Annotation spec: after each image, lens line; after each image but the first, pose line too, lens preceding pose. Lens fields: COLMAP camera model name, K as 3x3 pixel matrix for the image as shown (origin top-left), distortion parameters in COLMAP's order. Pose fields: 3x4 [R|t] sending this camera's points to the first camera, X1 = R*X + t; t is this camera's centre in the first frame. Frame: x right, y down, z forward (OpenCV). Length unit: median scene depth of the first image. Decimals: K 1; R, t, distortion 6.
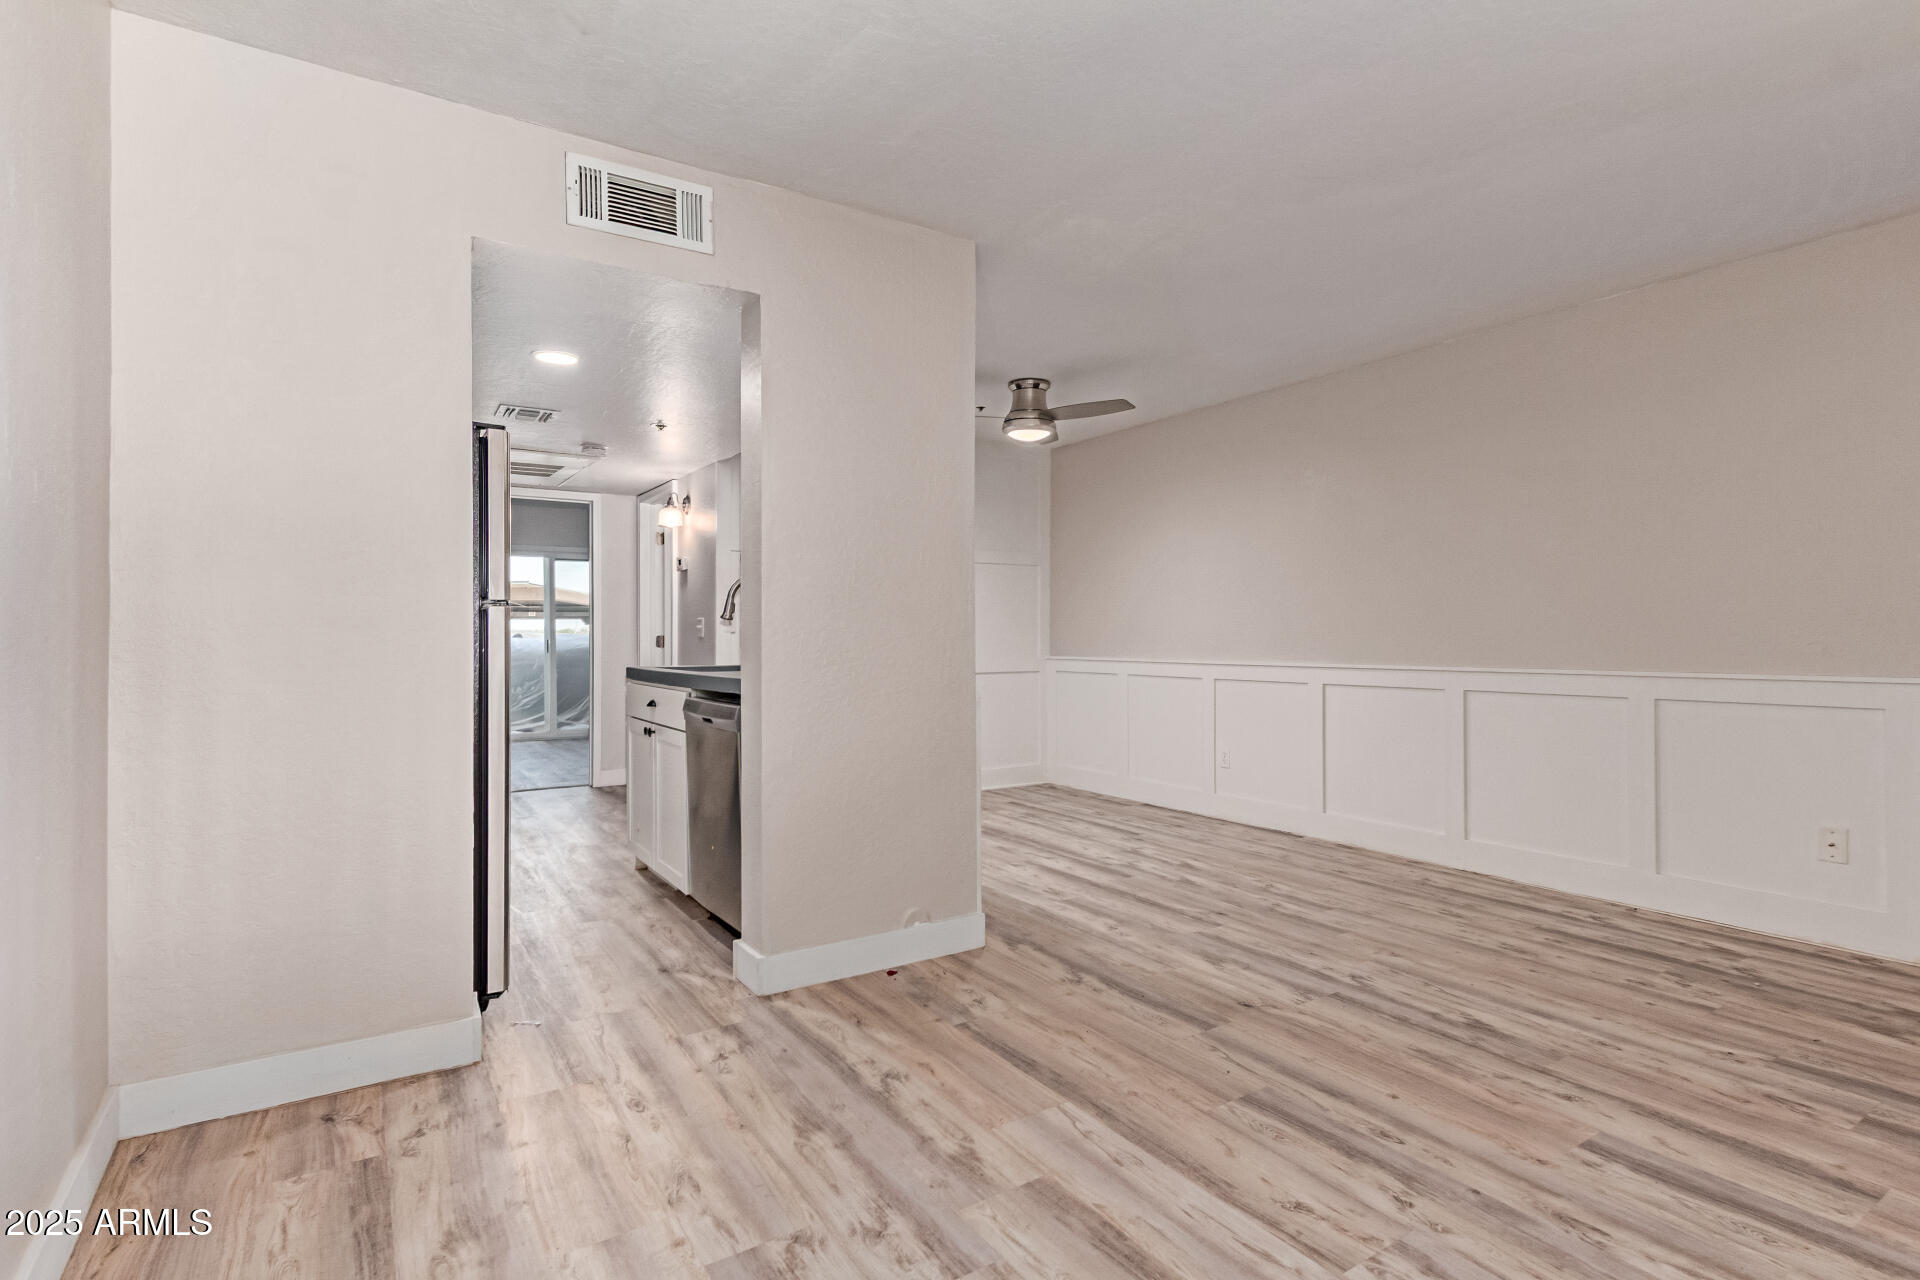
lens RADIAL K [[922.7, 0, 965.0], [0, 922.7, 650.0], [0, 0, 1]] dist [0.023738, -0.011051]
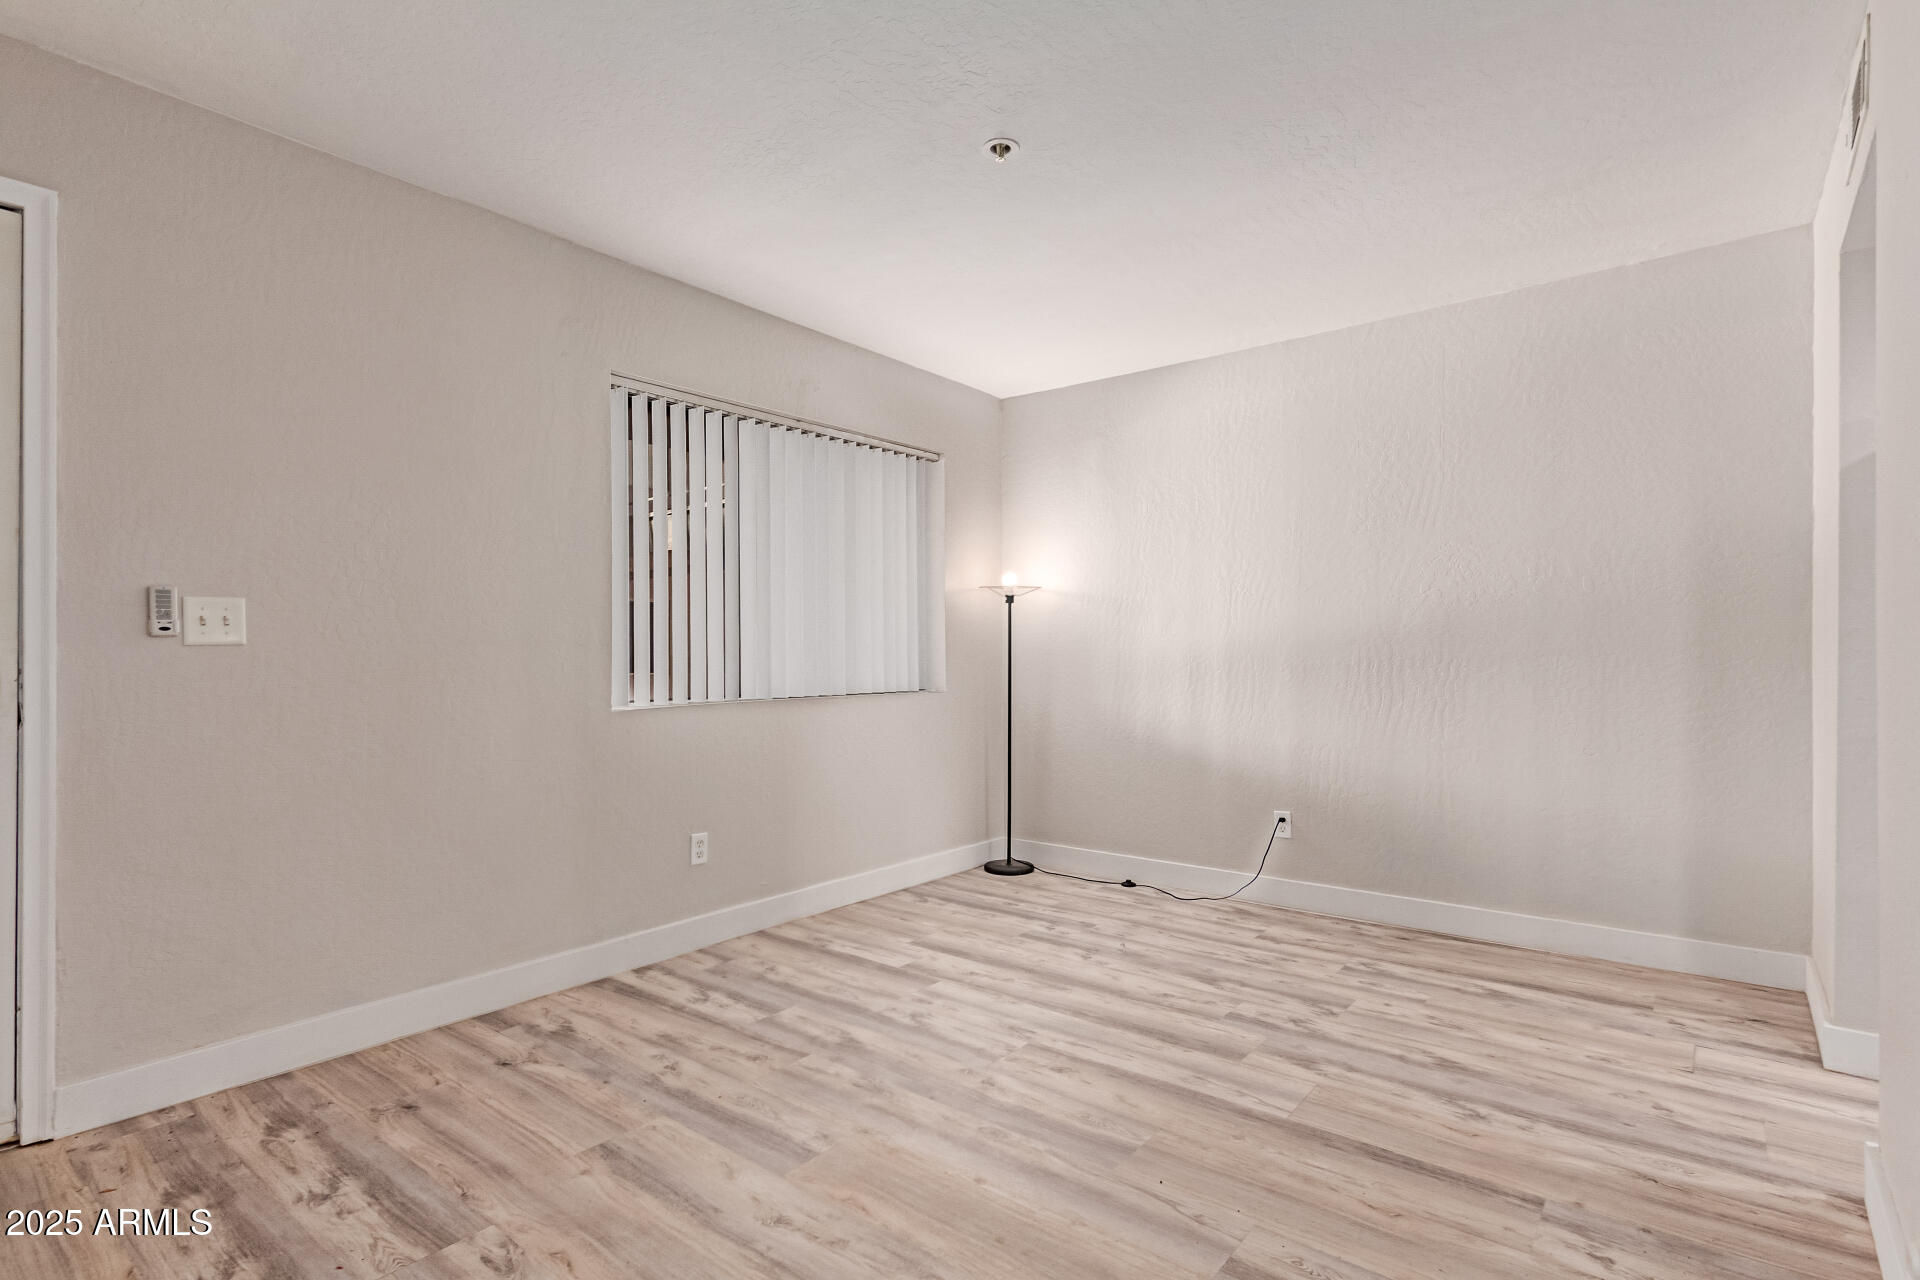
lens RADIAL K [[922.7, 0, 965.0], [0, 922.7, 650.0], [0, 0, 1]] dist [0.023738, -0.011051]
pose [[-0.945299, 0.004429, -0.326174, 0.634715], [0.002533, 0.999977, 0.006237, -0.018207], [0.326194, 0.005070, -0.945289, 1.525566]]
